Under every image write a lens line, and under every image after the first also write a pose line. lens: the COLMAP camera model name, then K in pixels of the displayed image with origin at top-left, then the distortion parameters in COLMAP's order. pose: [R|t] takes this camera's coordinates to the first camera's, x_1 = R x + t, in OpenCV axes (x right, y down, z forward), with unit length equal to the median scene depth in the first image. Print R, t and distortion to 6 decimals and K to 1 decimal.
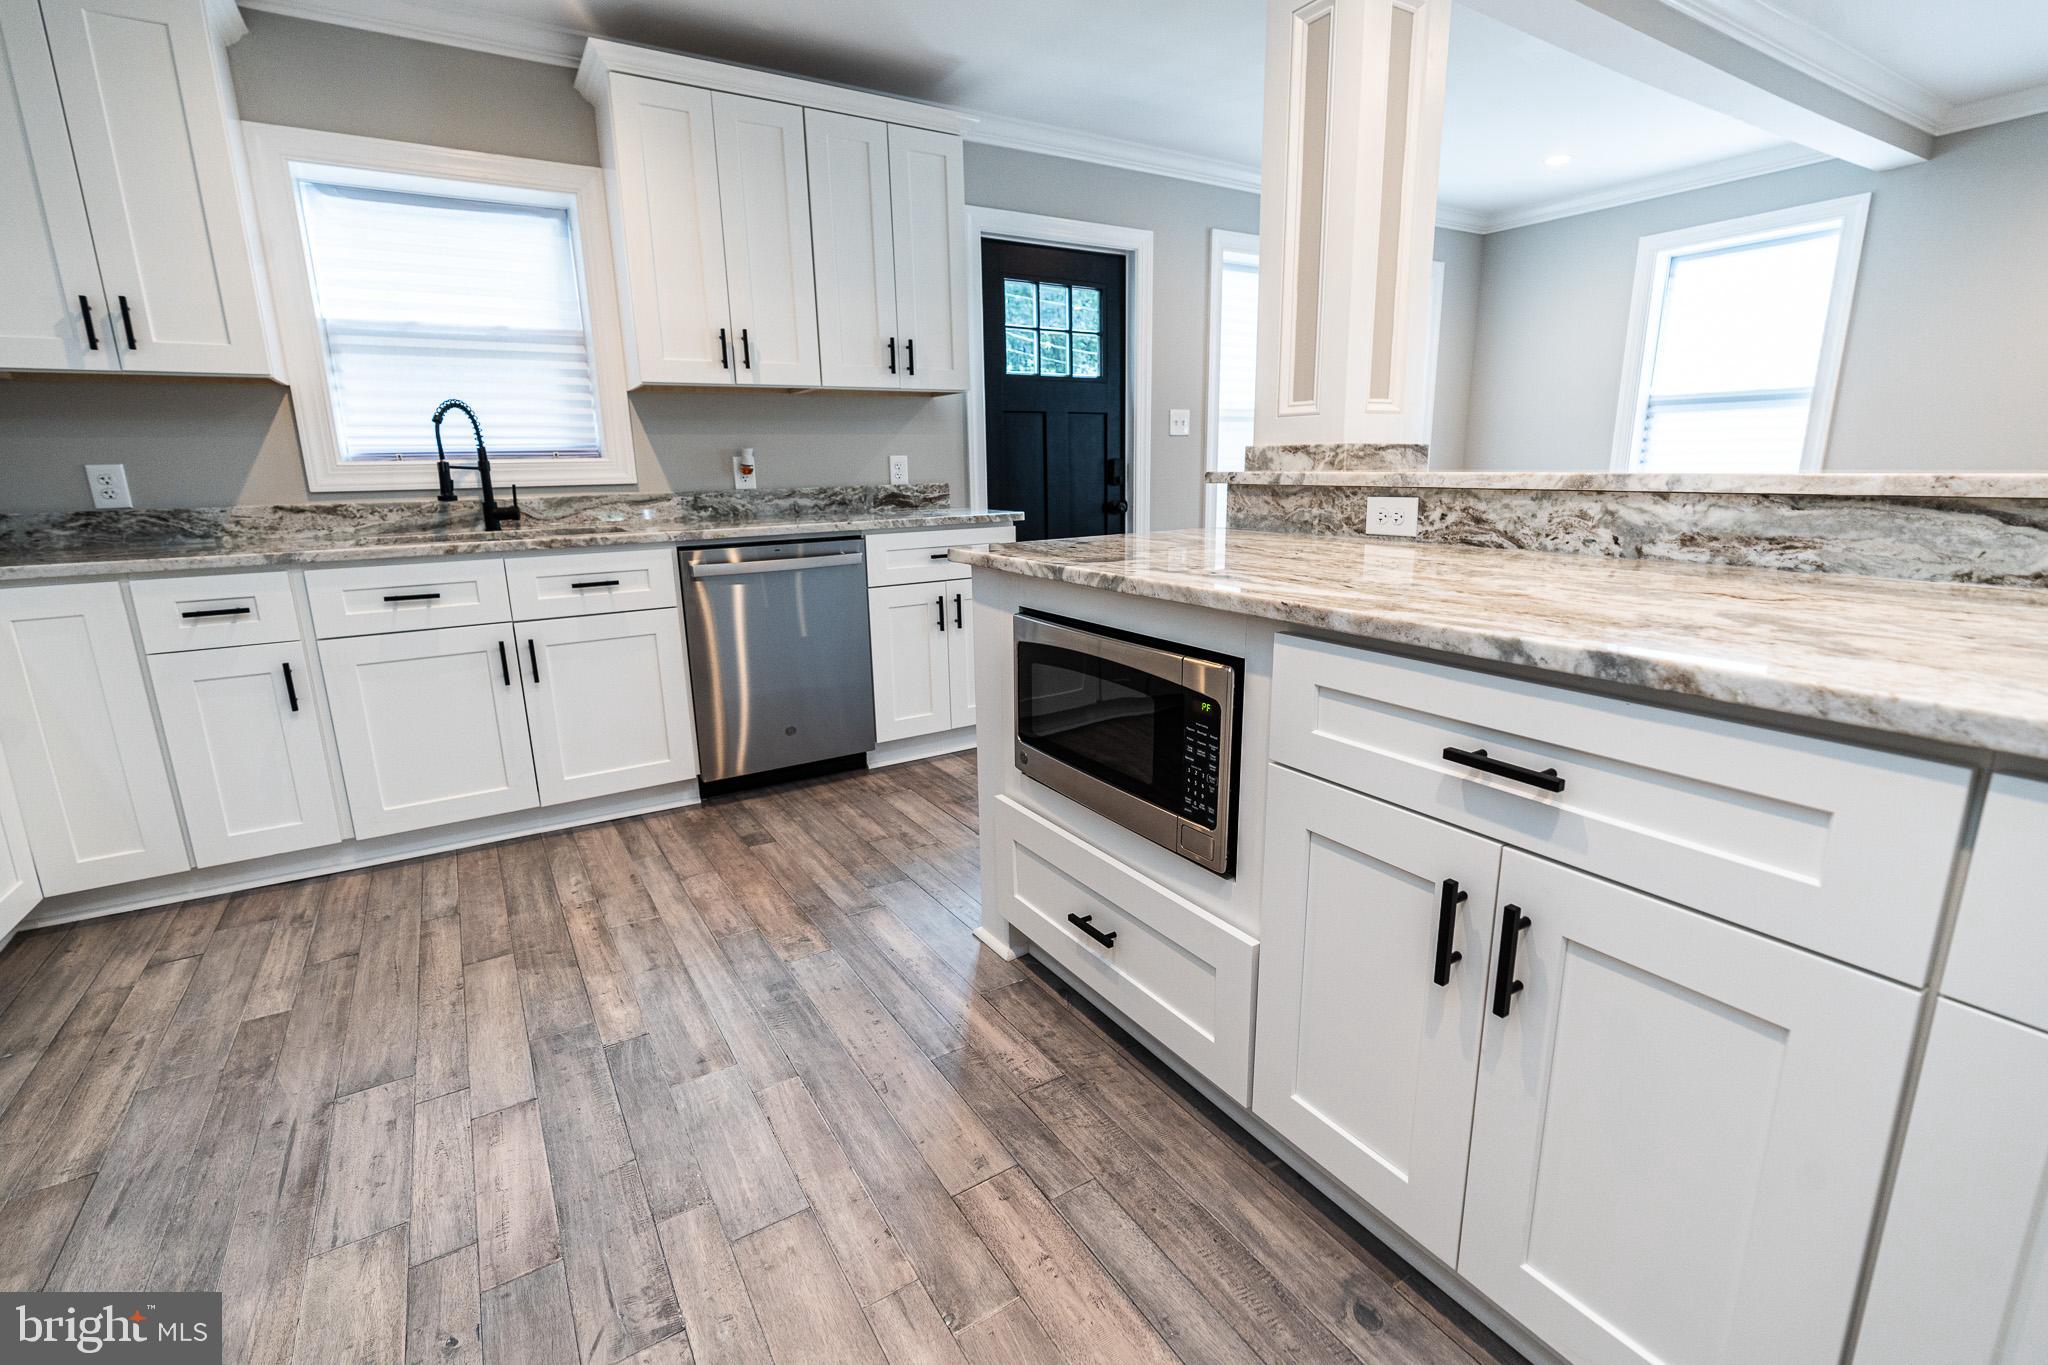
lens RADIAL K [[914.1, 0, 1027.7], [0, 914.1, 671.8], [0, 0, 1]] dist [-0.009707, 0.004295]
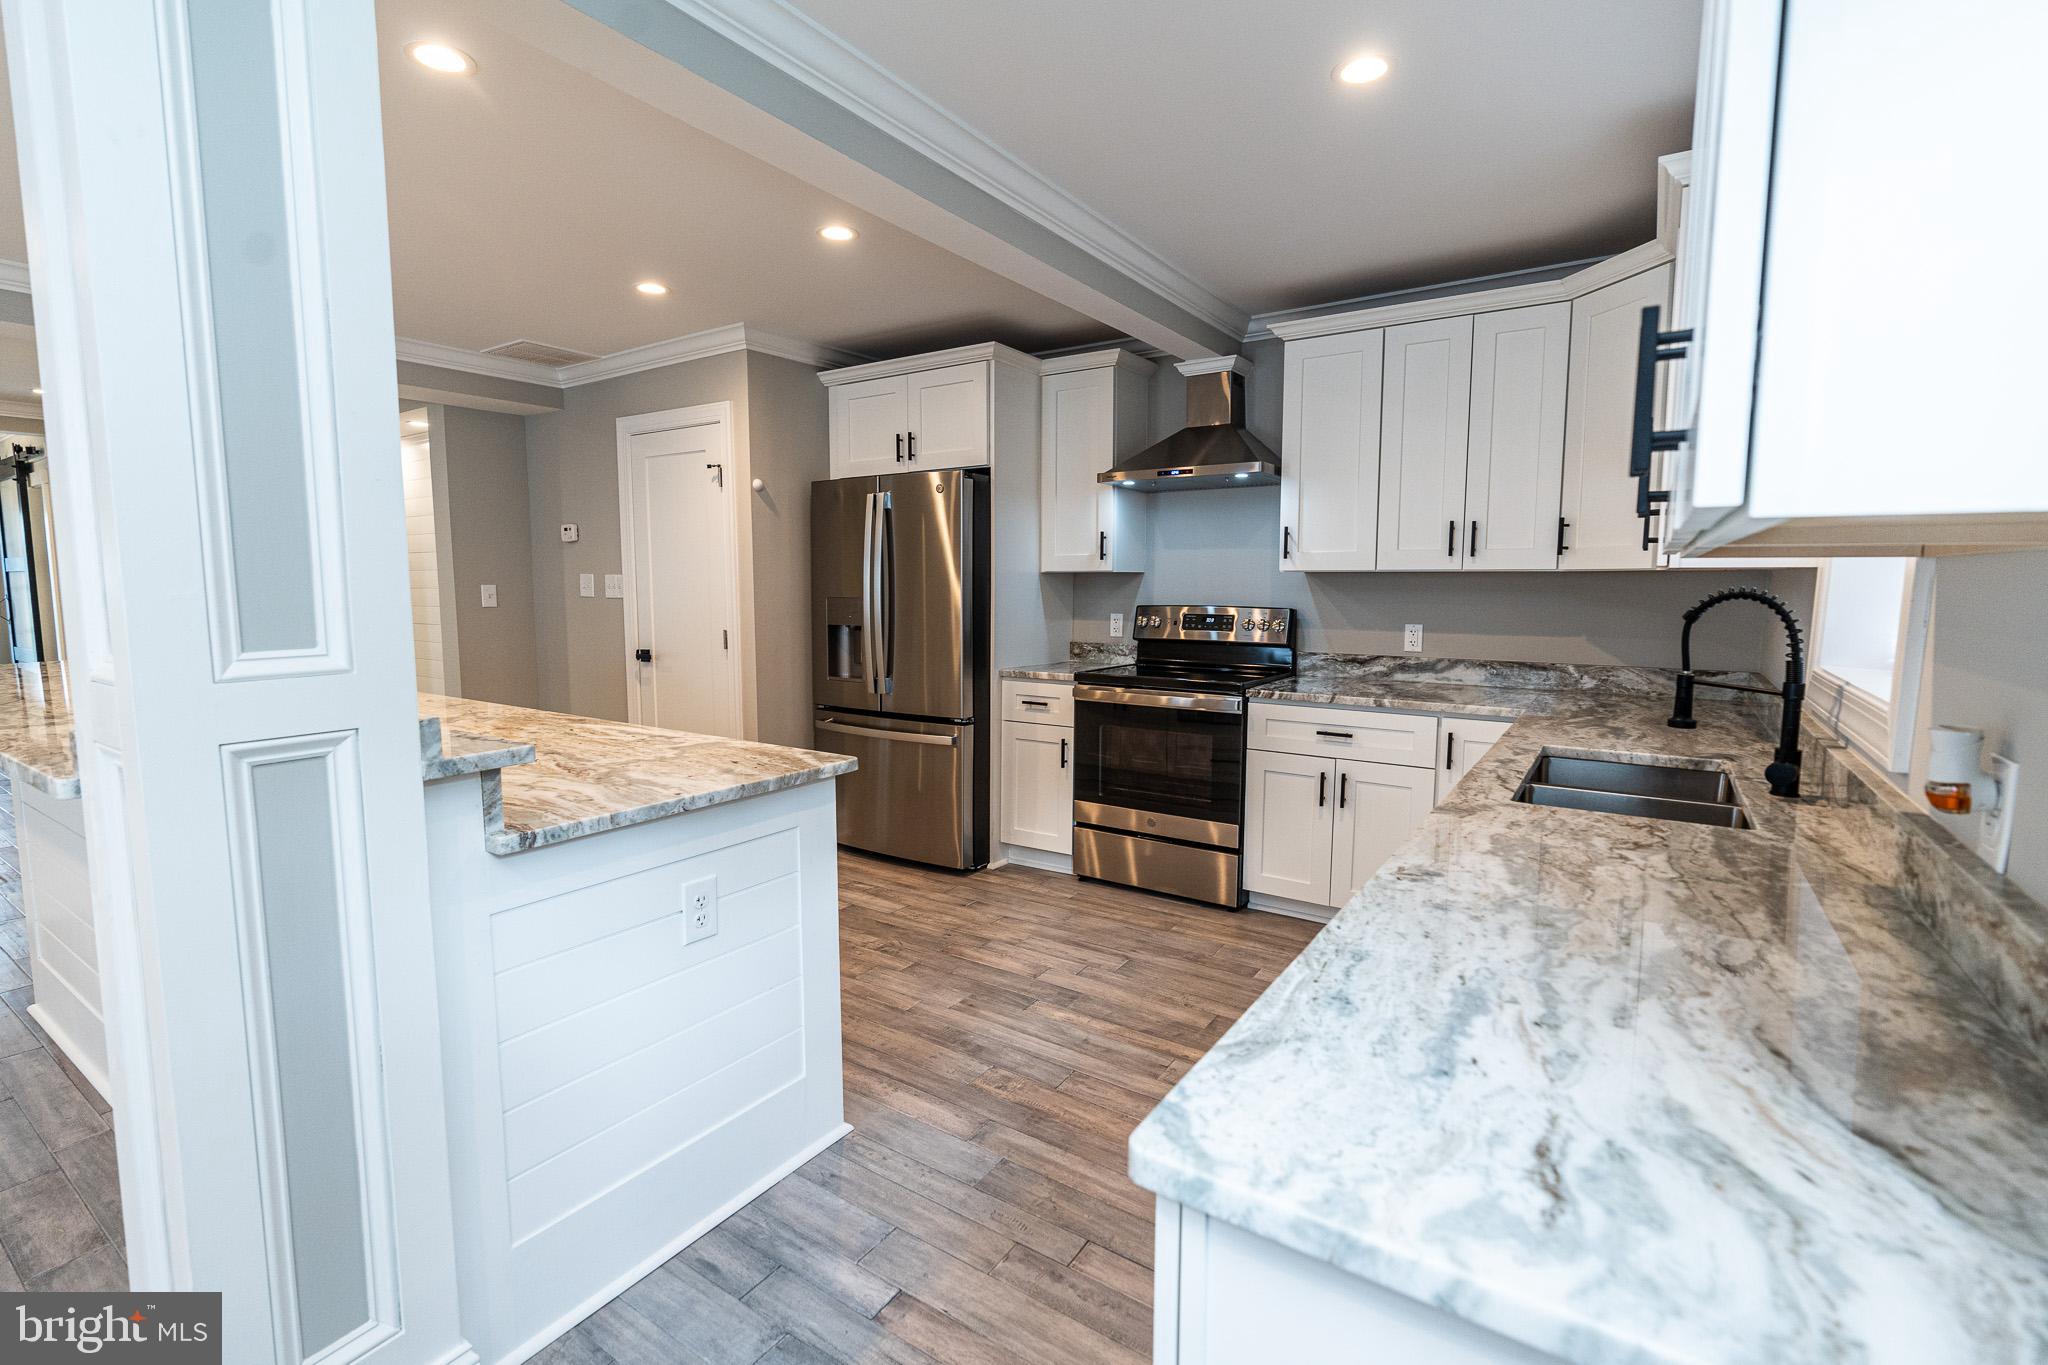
lens RADIAL K [[922.1, 0, 1029.4], [0, 922.1, 670.7], [0, 0, 1]] dist [-0.004447, 0.000627]
pose [[-0.912060, 0.058560, -0.405853, 0.132331], [-0.076969, 0.947709, 0.309715, -0.473046], [0.402767, 0.313717, -0.859861, 1.602071]]
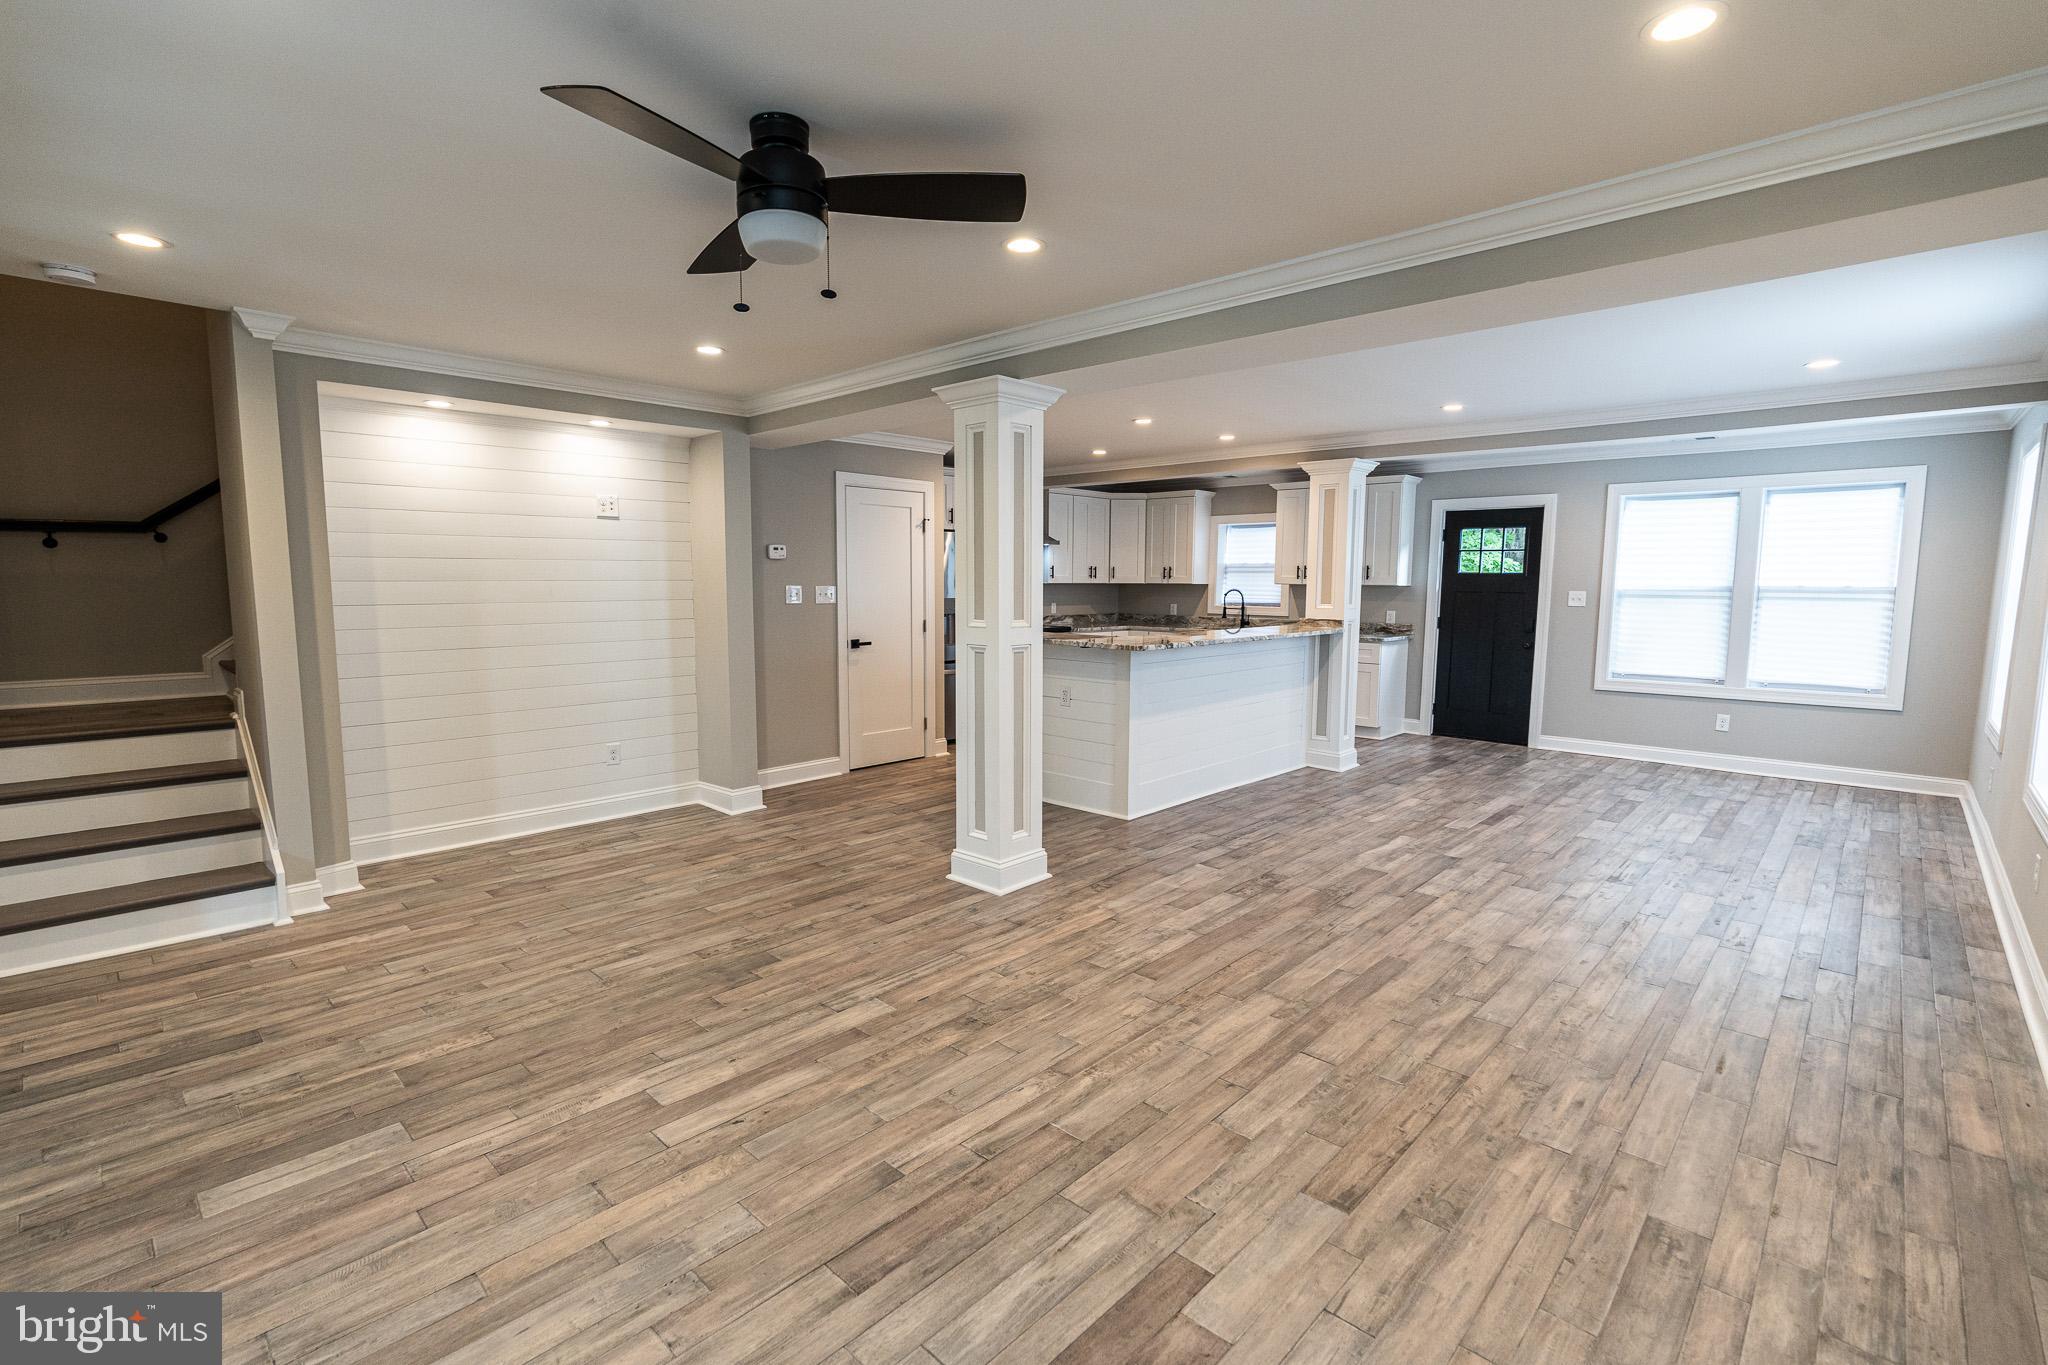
lens RADIAL K [[925.7, 0, 1031.7], [0, 925.7, 674.9], [0, 0, 1]] dist [-0.005124, 0.000186]
pose [[0.257537, 0.119422, -0.958860, 2.858920], [-0.228129, 0.971795, 0.059761, -0.029506], [0.938953, 0.203353, 0.277517, -0.664207]]
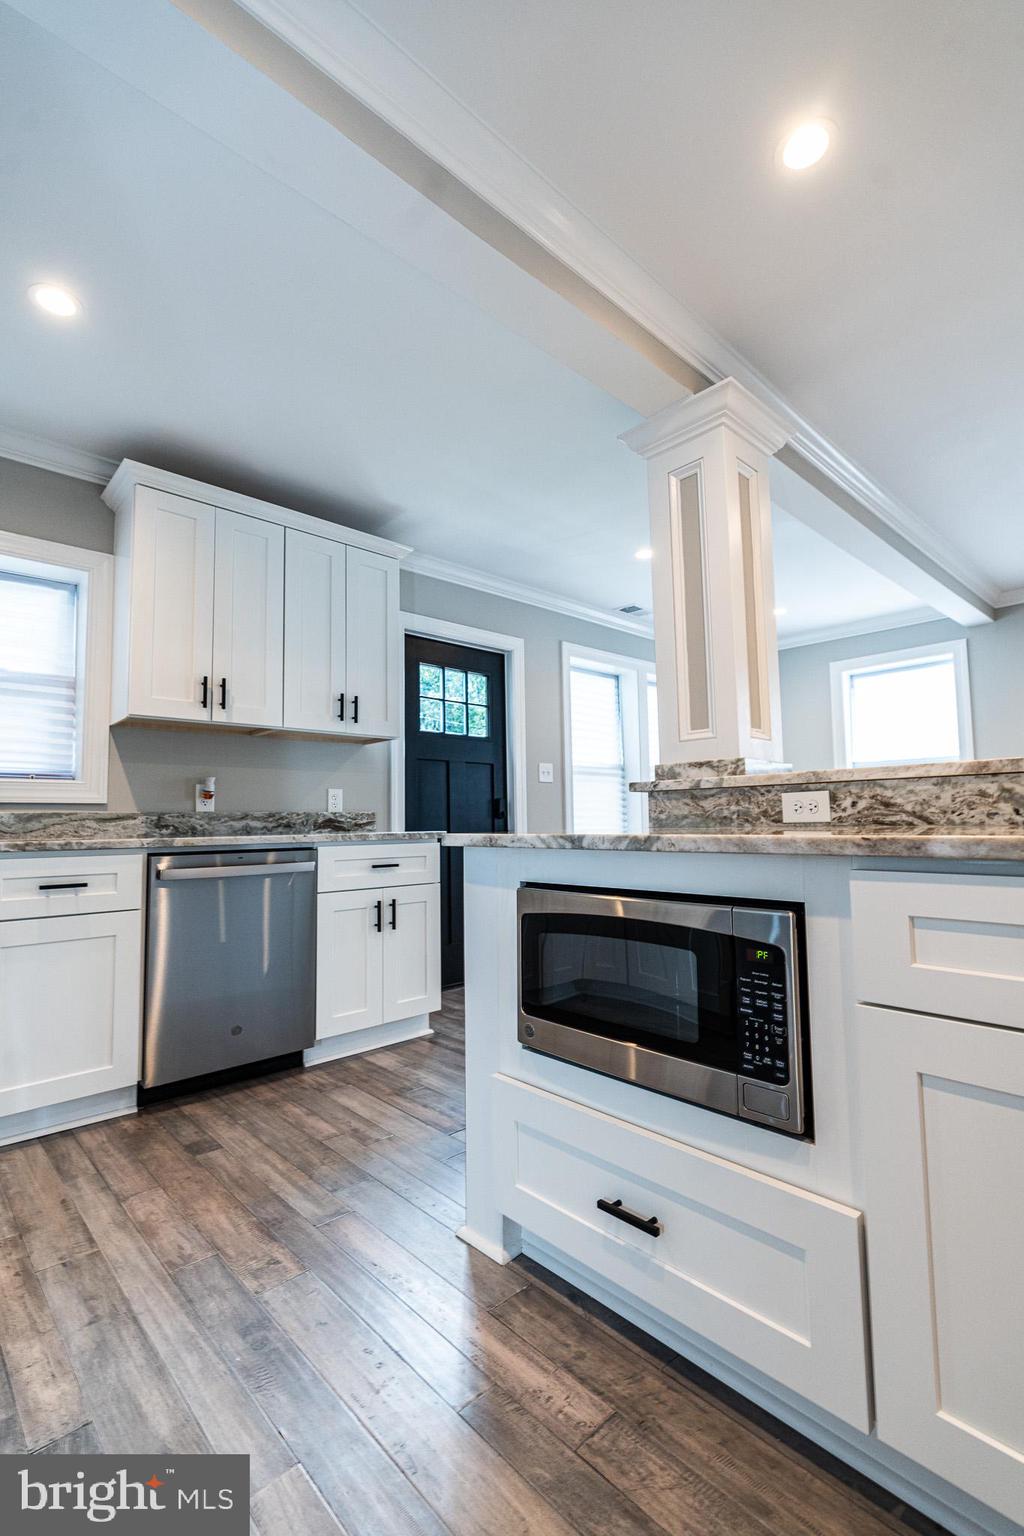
lens RADIAL K [[685.5, 0, 504.4], [0, 685.5, 766.2], [0, 0, 1]] dist [-0.009707, 0.004295]
pose [[0.983872, 0.018338, 0.177930, -0.130216], [0.037389, 0.951674, -0.304825, 0.033940], [-0.174922, 0.306561, 0.935640, 0.149784]]
